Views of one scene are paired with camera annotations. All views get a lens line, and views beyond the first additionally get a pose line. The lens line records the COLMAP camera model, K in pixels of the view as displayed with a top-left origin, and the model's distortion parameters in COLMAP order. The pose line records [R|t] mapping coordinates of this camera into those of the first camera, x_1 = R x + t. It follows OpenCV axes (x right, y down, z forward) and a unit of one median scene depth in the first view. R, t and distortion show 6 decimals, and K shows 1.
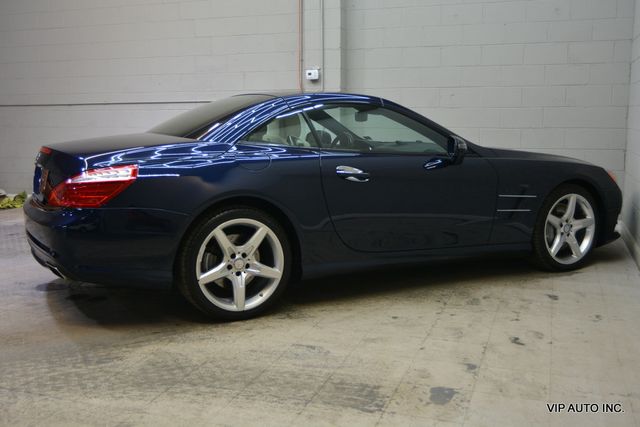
lens RADIAL K [[680.5, 0, 319.6], [0, 680.5, 213.9], [0, 0, 1]] dist [-0.012424, -0.000656]
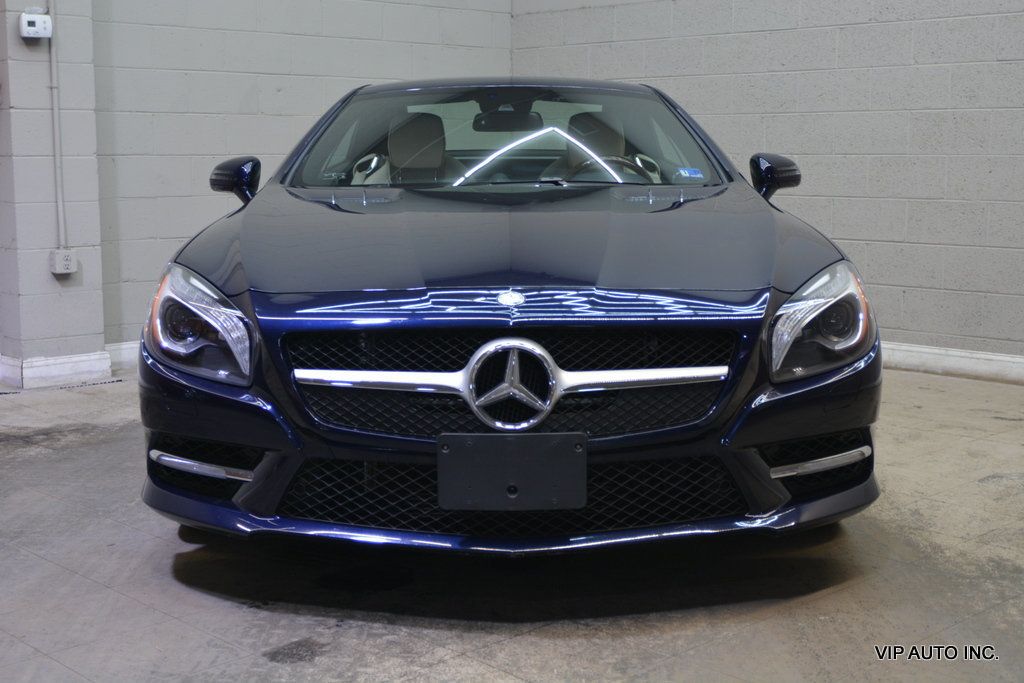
lens RADIAL K [[1387.0, 0, 512.5], [0, 1387.0, 342.8], [0, 0, 1]] dist [0.000428, 0.007072]
pose [[0.448643, -0.120204, 0.885591, -1.421269], [0.129590, 0.989191, 0.068616, -0.079559], [-0.884266, 0.083980, 0.459370, 0.836190]]
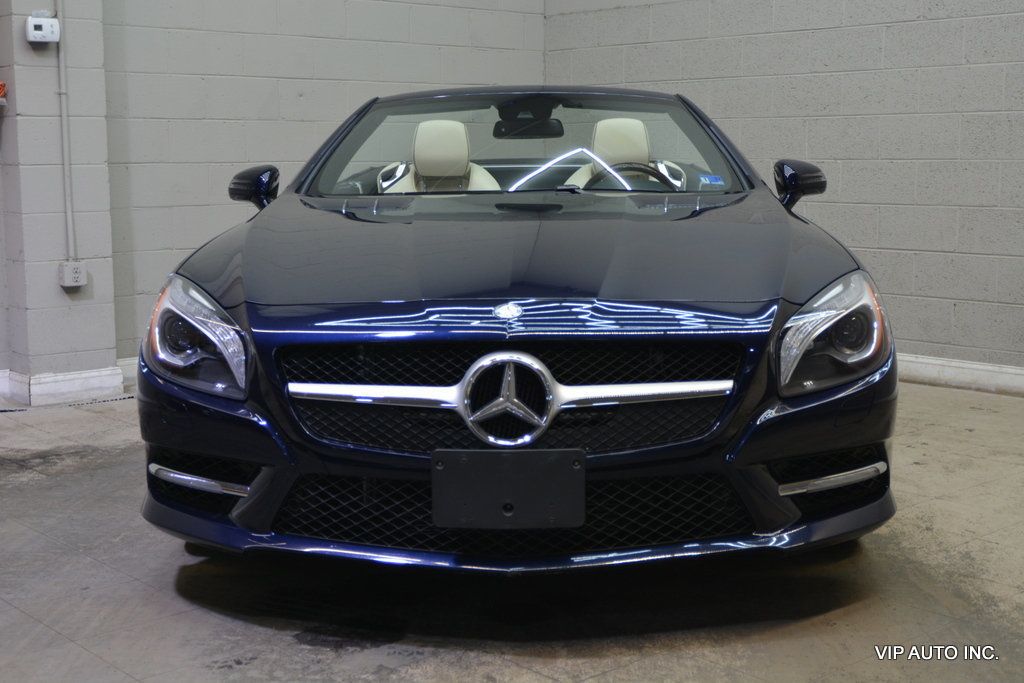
lens RADIAL K [[1373.7, 0, 512.7], [0, 1373.7, 340.9], [0, 0, 1]] dist [0.003093, -0.008363]
pose [[0.481419, -0.117972, 0.868515, -1.306822], [0.130811, 0.989473, 0.061893, -0.087853], [-0.866674, 0.083815, 0.491783, 0.855481]]
